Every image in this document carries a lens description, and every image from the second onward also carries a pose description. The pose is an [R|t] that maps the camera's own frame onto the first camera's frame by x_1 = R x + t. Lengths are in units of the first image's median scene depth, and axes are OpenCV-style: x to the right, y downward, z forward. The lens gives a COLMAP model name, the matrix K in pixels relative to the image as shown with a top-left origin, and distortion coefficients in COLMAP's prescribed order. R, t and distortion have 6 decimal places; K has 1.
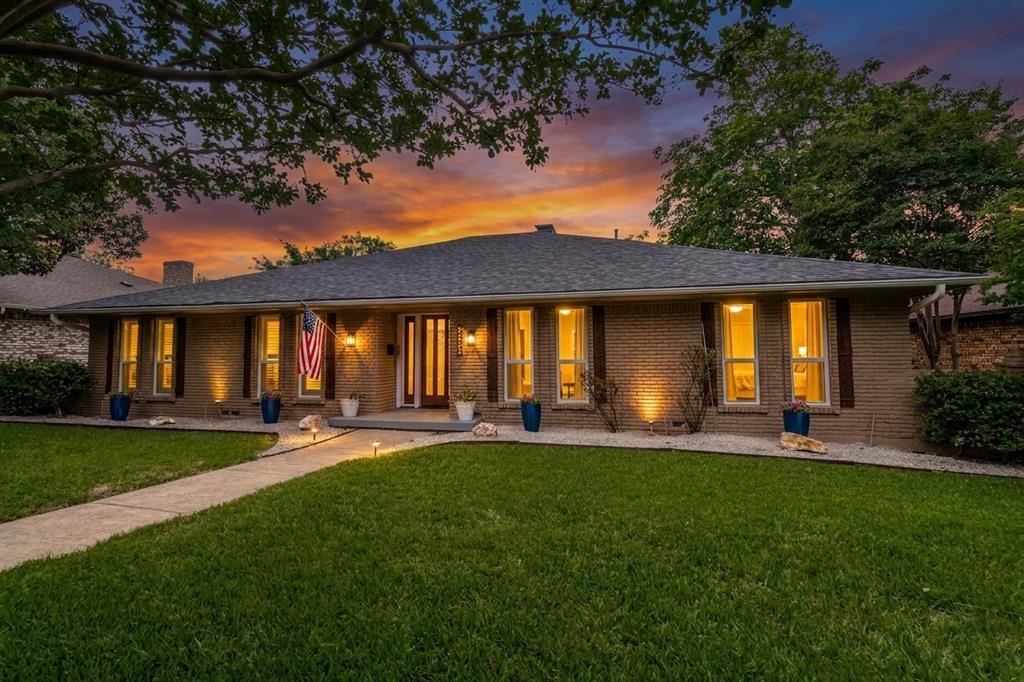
lens RADIAL K [[492.4, 0, 510.6], [0, 492.4, 333.8], [0, 0, 1]] dist [-0.005019, -0.001043]
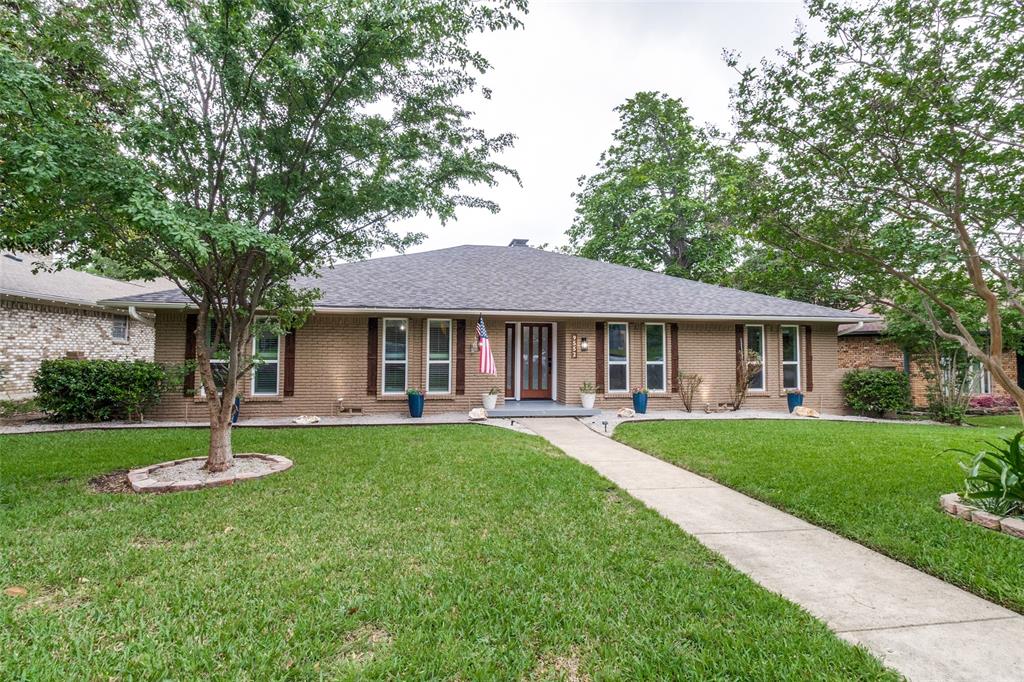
lens RADIAL K [[528.6, 0, 511.2], [0, 528.6, 332.1], [0, 0, 1]] dist [-0.001679, 0.000822]
pose [[0.910886, 0.026633, 0.411798, -0.733083], [-0.030801, 0.999519, 0.003487, -0.019739], [-0.411507, -0.015860, 0.911269, -0.161003]]
